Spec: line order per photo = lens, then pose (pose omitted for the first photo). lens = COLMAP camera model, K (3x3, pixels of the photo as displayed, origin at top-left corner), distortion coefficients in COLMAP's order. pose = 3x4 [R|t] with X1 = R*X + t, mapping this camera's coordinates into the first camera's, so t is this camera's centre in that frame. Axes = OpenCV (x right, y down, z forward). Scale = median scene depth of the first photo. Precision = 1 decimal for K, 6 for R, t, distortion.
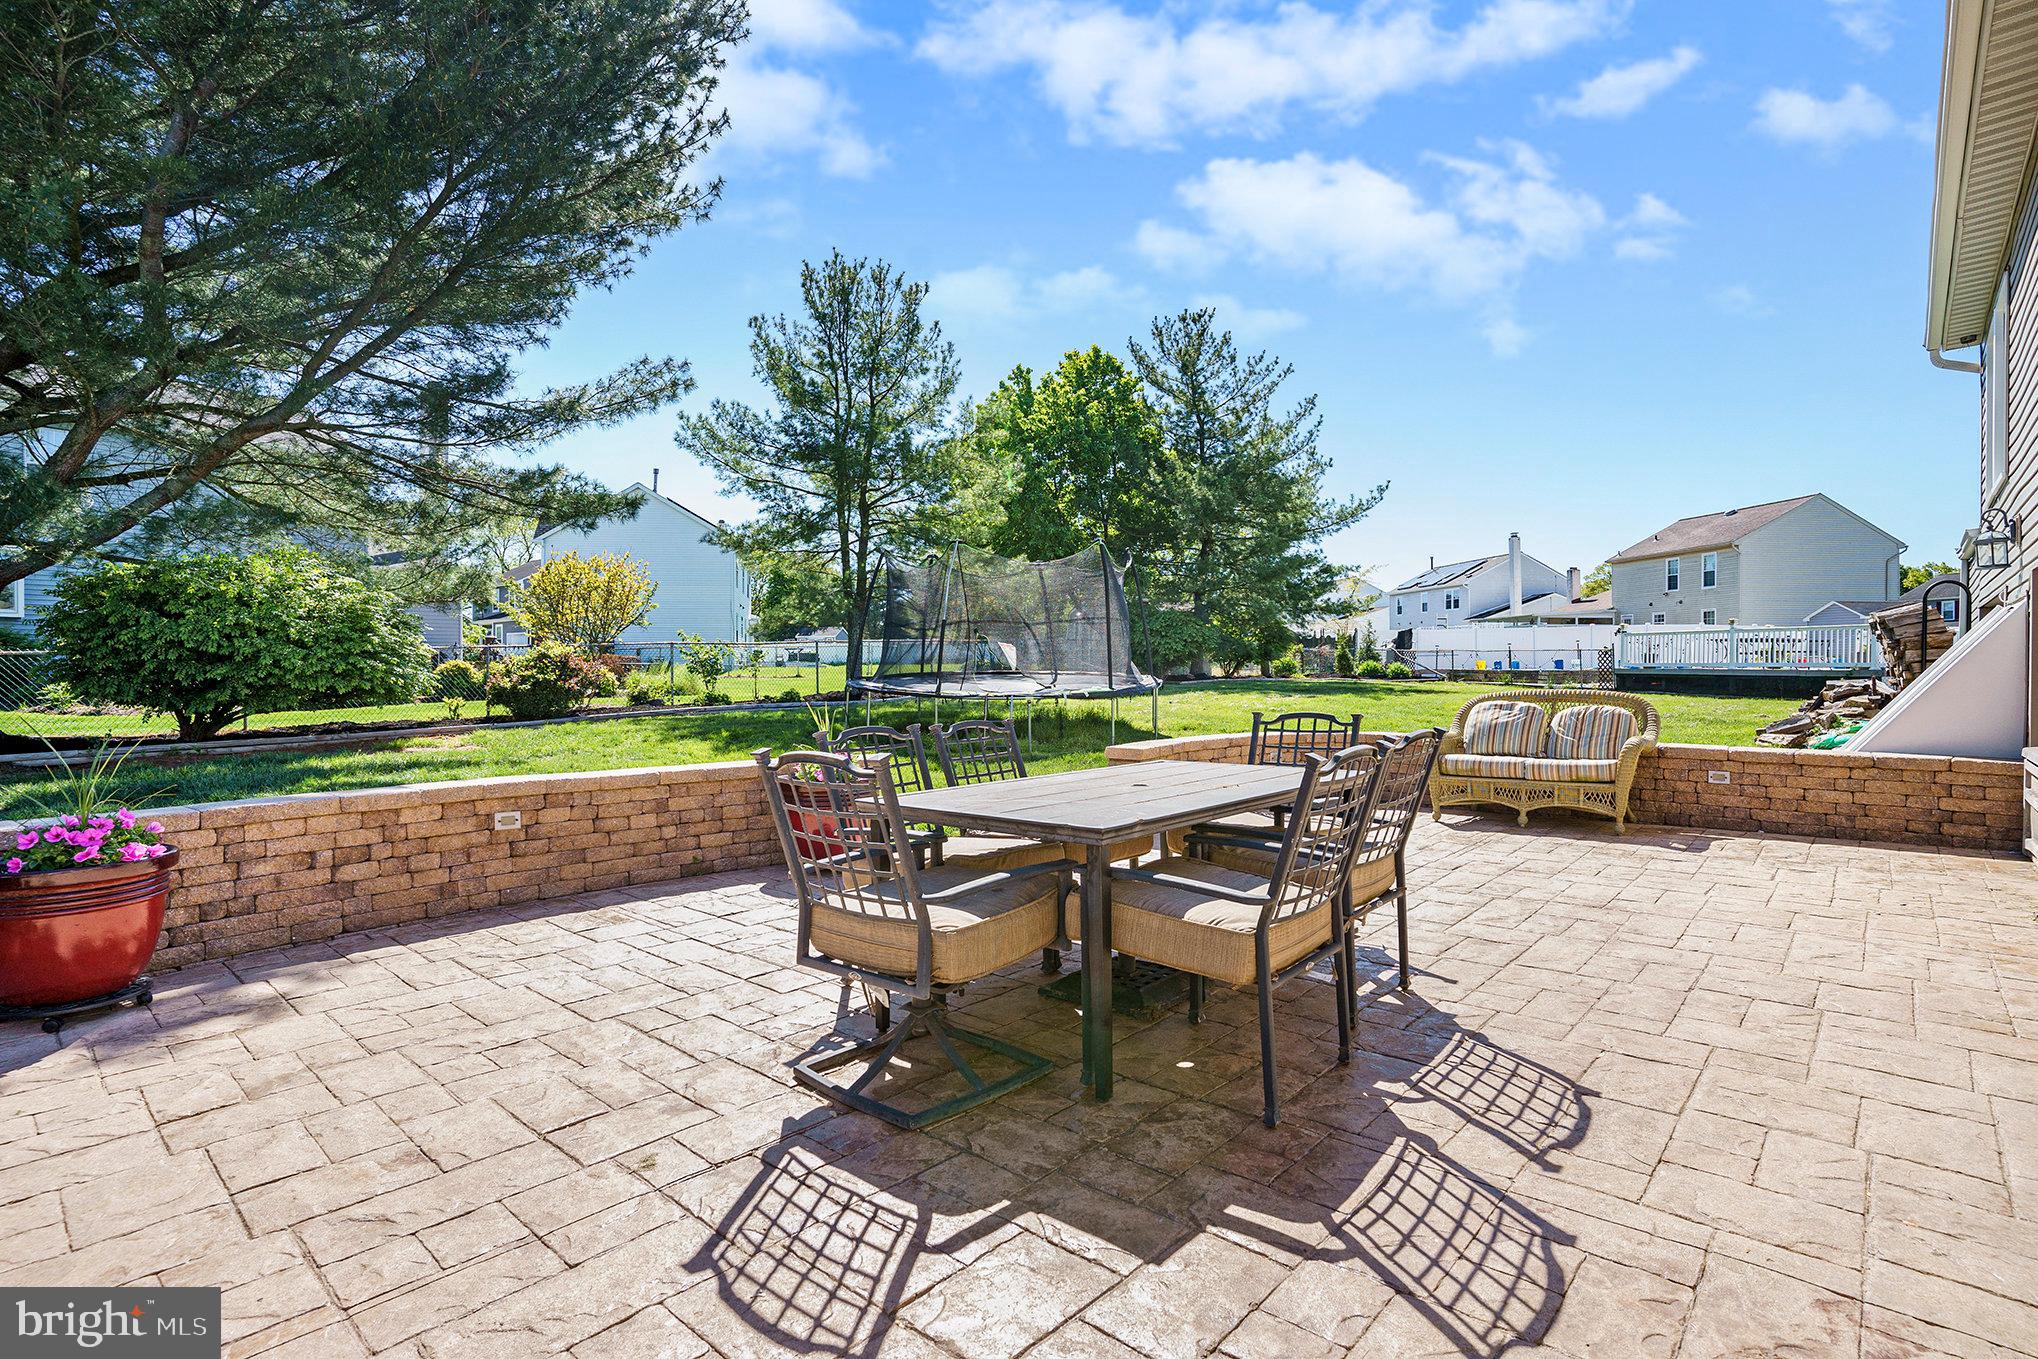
lens RADIAL K [[1016.6, 0, 1019.0], [0, 1016.6, 679.5], [0, 0, 1]] dist [-0.066119, 0.033837]
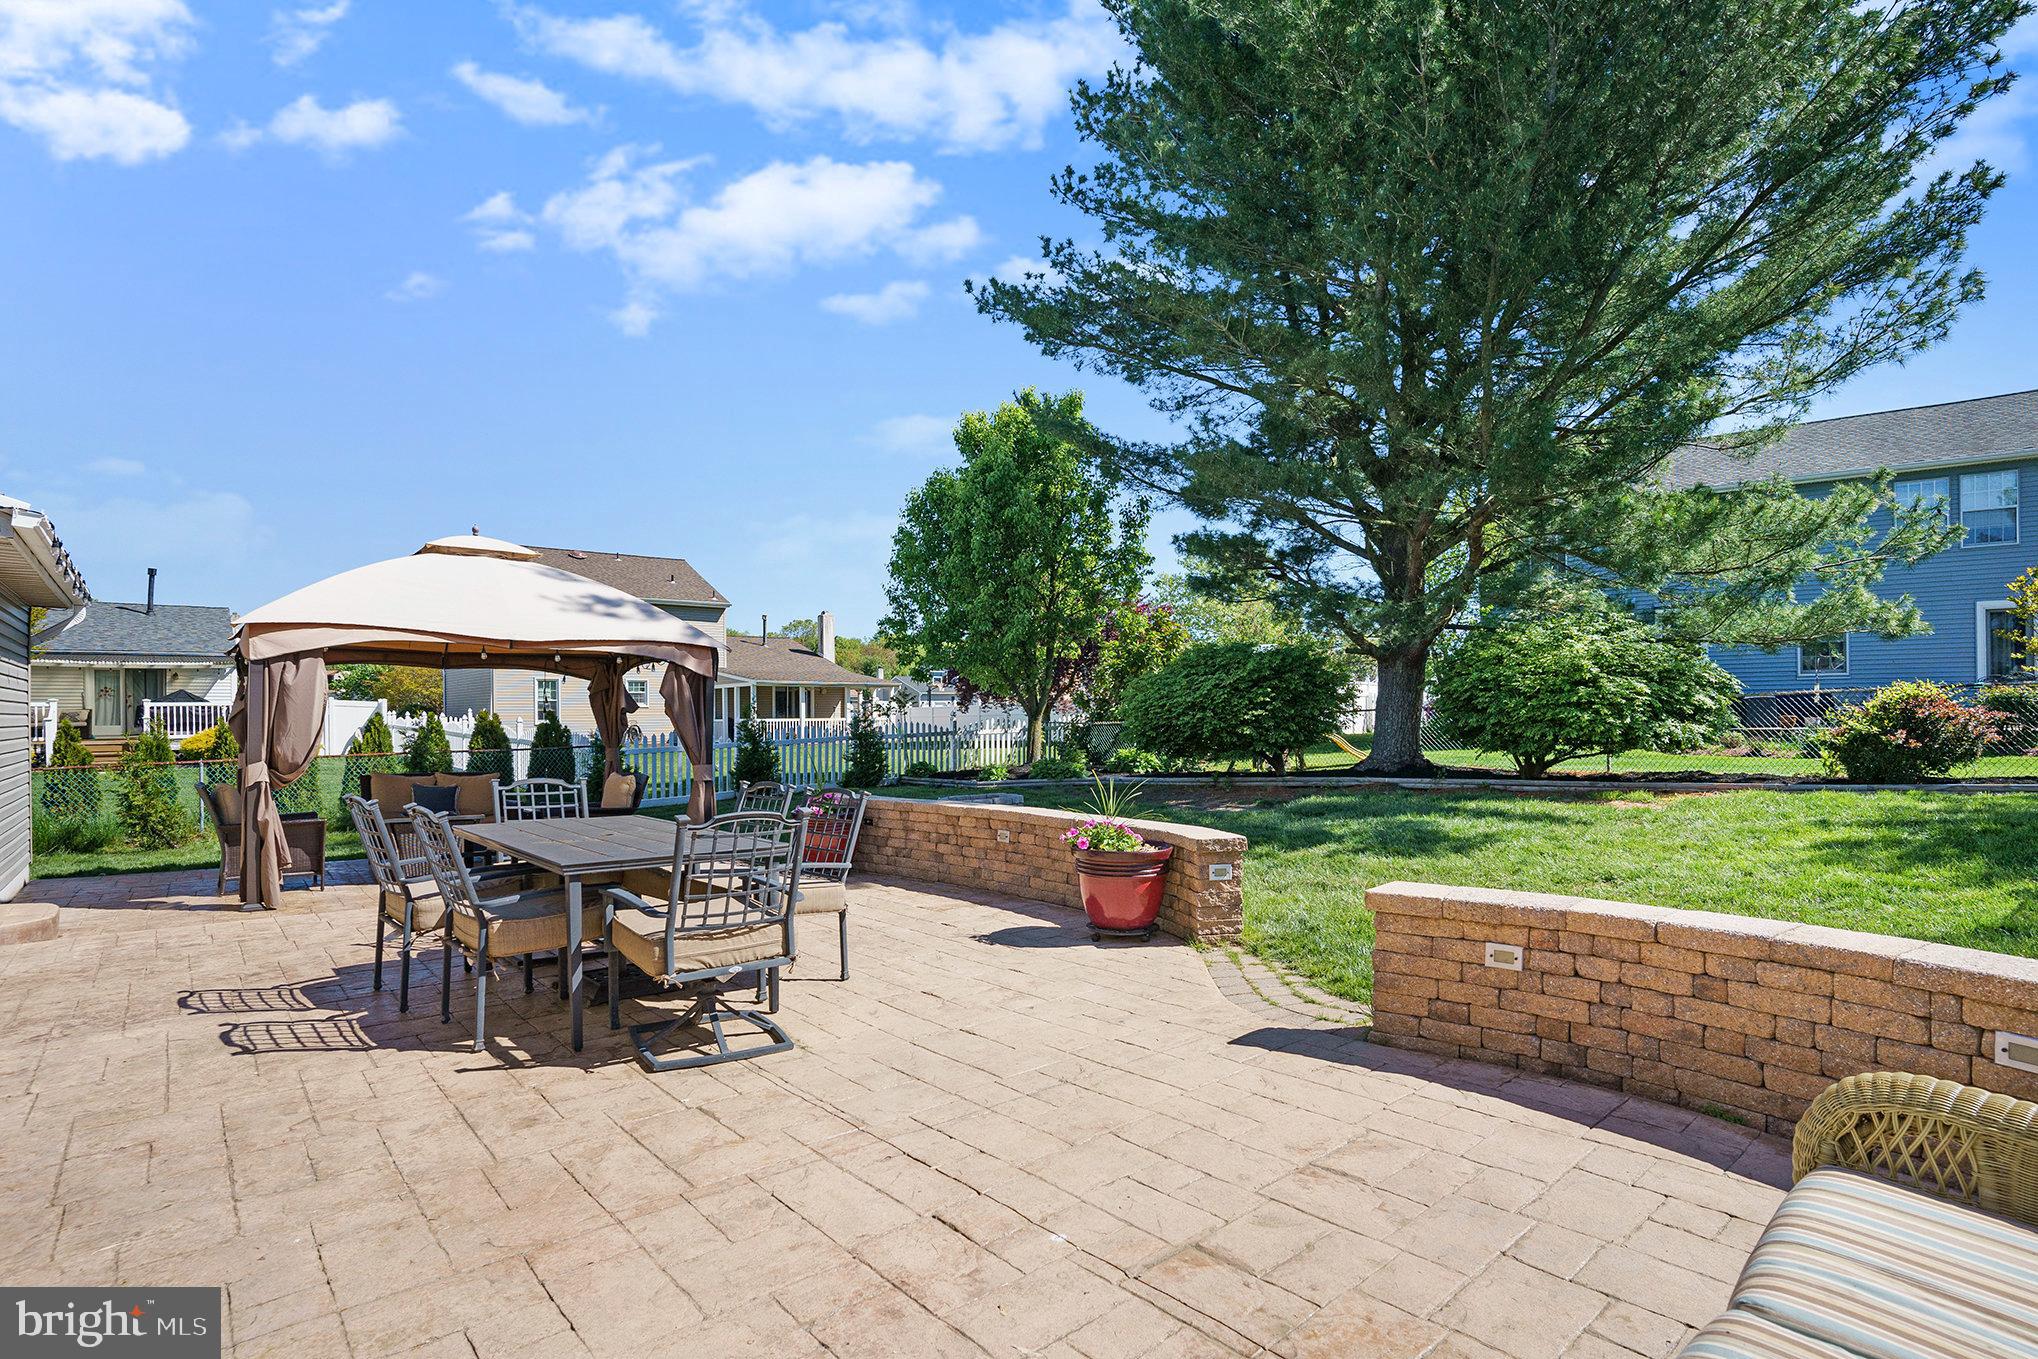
lens RADIAL K [[1033.9, 0, 1016.3], [0, 1033.9, 660.0], [0, 0, 1]] dist [-0.061141, 0.036175]
pose [[-0.141212, -0.045922, -0.988914, 0.374212], [-0.002222, 0.998936, -0.046071, -0.018055], [0.989977, -0.004308, -0.141164, 0.460119]]
